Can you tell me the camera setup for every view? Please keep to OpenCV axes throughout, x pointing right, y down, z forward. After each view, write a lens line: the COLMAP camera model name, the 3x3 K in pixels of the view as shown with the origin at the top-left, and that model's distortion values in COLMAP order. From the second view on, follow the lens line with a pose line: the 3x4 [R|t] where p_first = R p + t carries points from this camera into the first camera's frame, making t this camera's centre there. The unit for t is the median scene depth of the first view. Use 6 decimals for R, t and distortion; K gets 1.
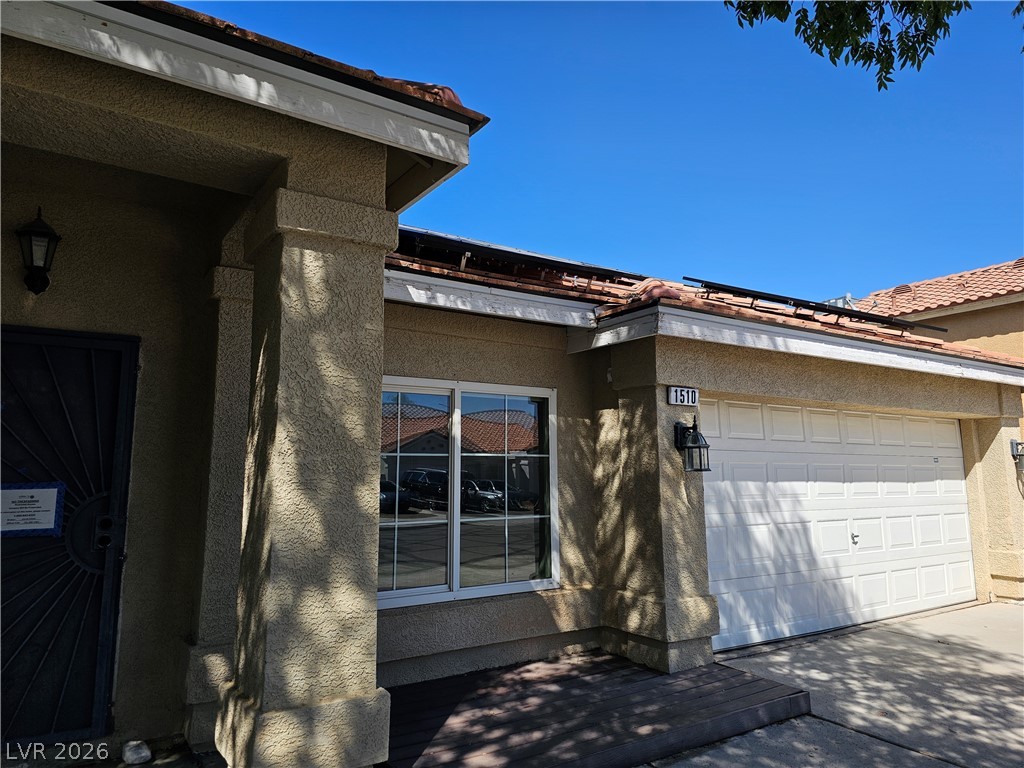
lens RADIAL K [[683.2, 0, 512.0], [0, 683.2, 384.0], [0, 0, 1]] dist [0.022994, -0.004109]
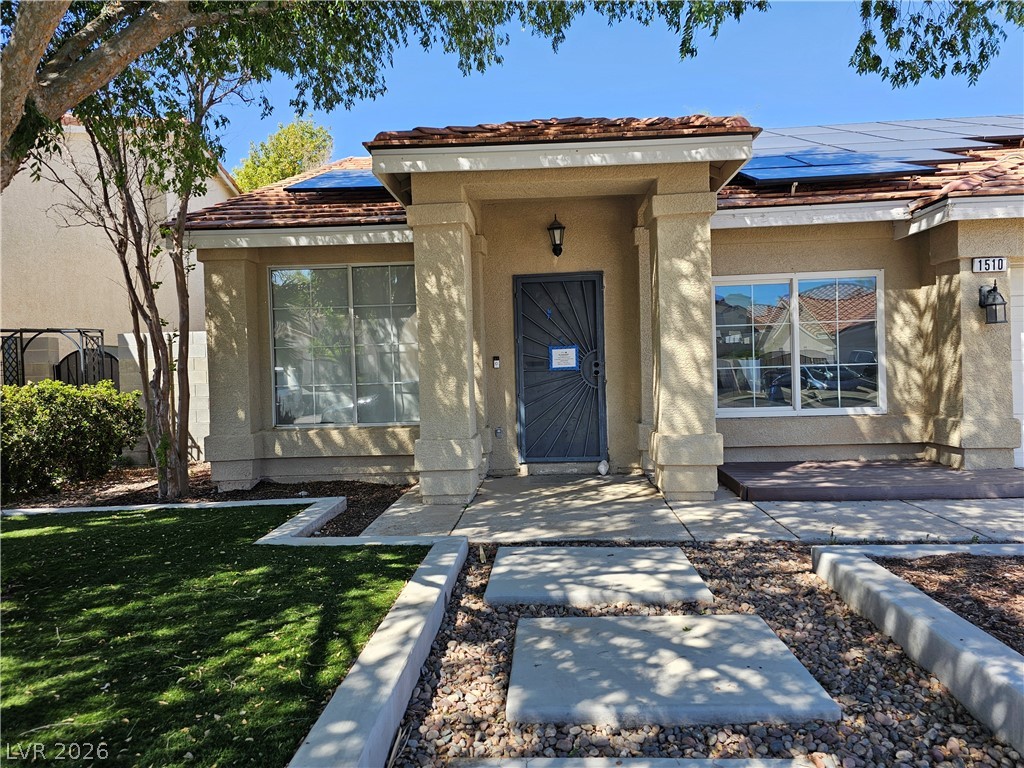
lens RADIAL K [[683.2, 0, 512.0], [0, 683.2, 384.0], [0, 0, 1]] dist [0.022994, -0.004109]
pose [[0.793325, -0.008879, -0.608734, 0.346744], [0.105506, 0.986769, 0.123106, -0.015108], [0.599587, -0.161888, 0.783765, -0.582728]]
